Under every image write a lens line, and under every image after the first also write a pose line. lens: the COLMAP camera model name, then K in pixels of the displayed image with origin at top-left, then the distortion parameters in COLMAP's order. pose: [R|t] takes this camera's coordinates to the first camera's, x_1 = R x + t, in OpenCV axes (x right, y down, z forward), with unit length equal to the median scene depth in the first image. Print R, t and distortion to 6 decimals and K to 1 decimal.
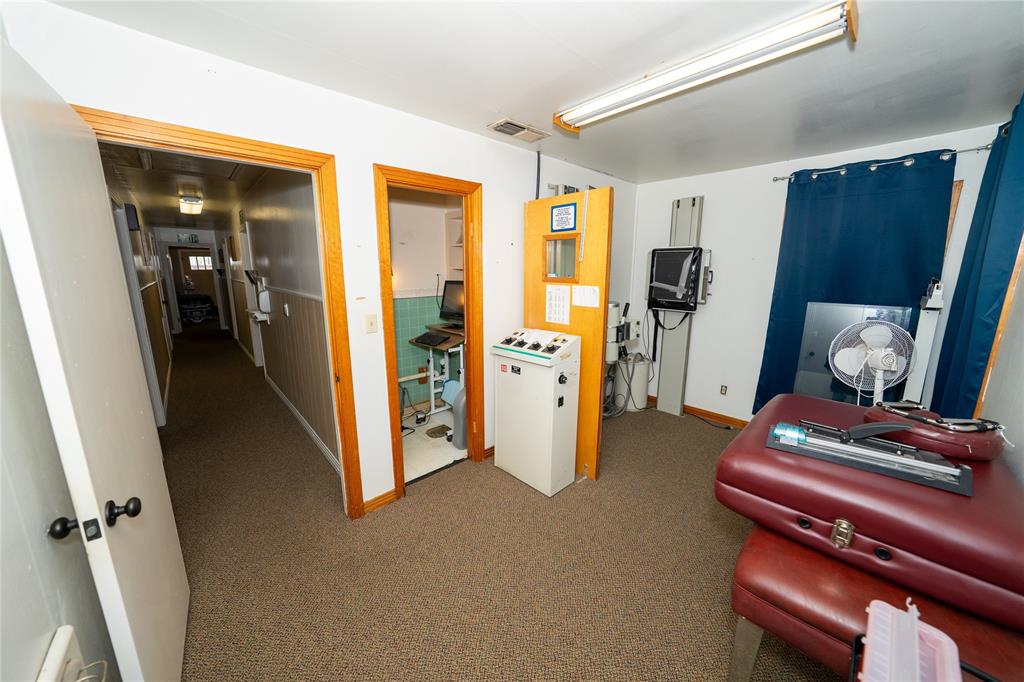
lens RADIAL K [[357.2, 0, 513.7], [0, 357.2, 335.5], [0, 0, 1]] dist [-0.031398, 0.005794]
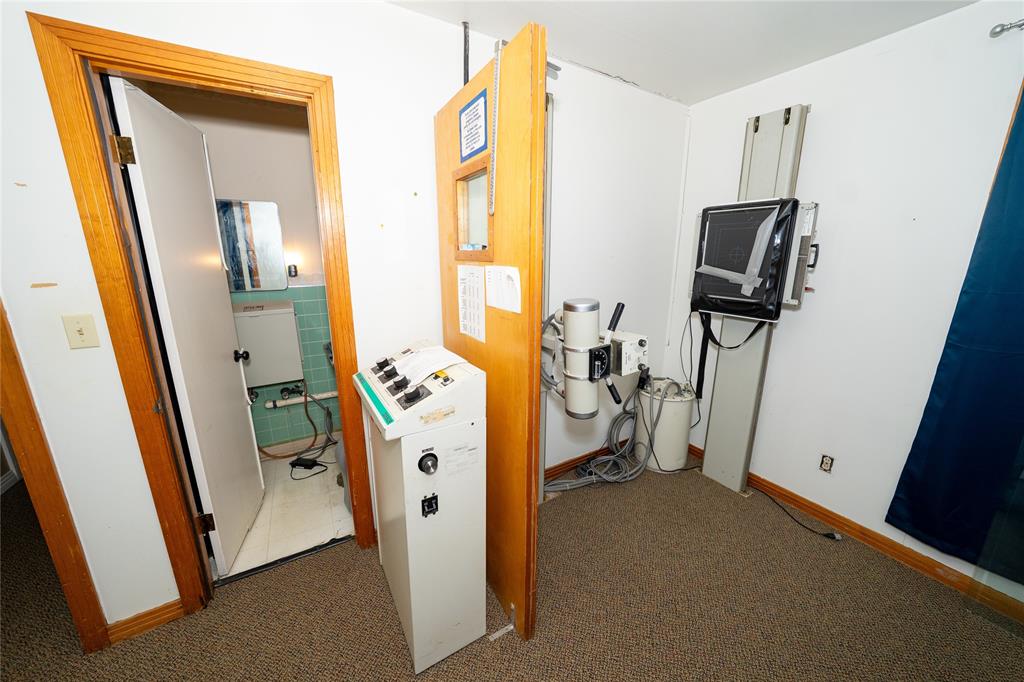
lens RADIAL K [[357.2, 0, 513.7], [0, 357.2, 335.5], [0, 0, 1]] dist [-0.031398, 0.005794]
pose [[0.976558, 0.049302, -0.209533, 0.239059], [-0.042468, 0.998413, 0.036992, -0.049008], [0.211024, -0.027227, 0.977102, 0.400025]]
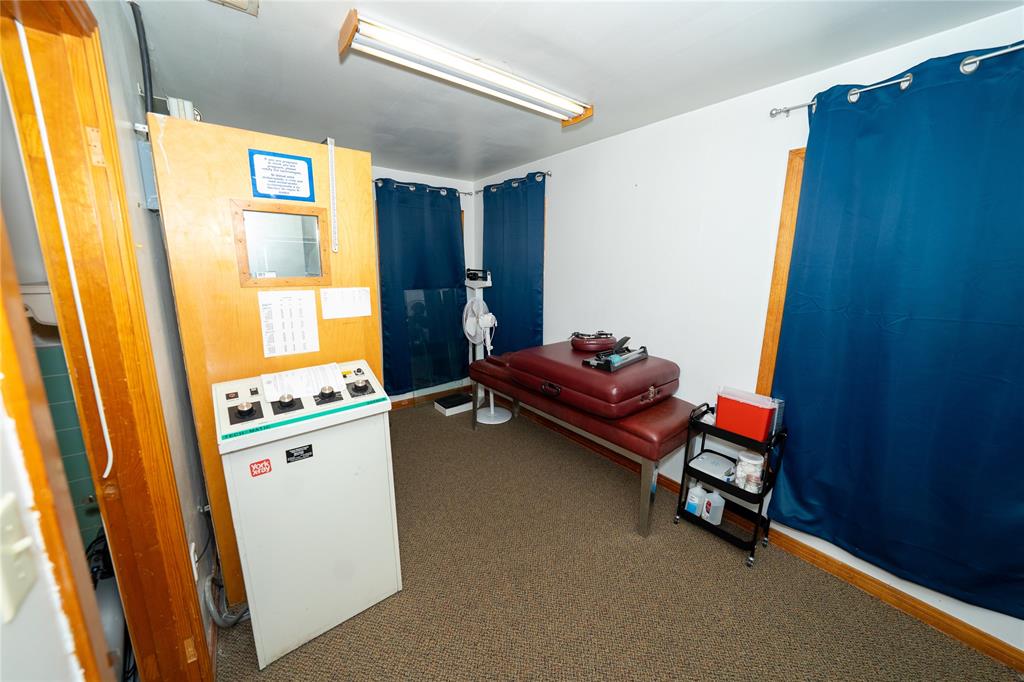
lens RADIAL K [[357.2, 0, 513.7], [0, 357.2, 335.5], [0, 0, 1]] dist [-0.031398, 0.005794]
pose [[0.089524, -0.193556, 0.976996, -0.339740], [0.178903, 0.968105, 0.175401, -0.083273], [-0.979785, 0.159085, 0.121297, 0.455714]]
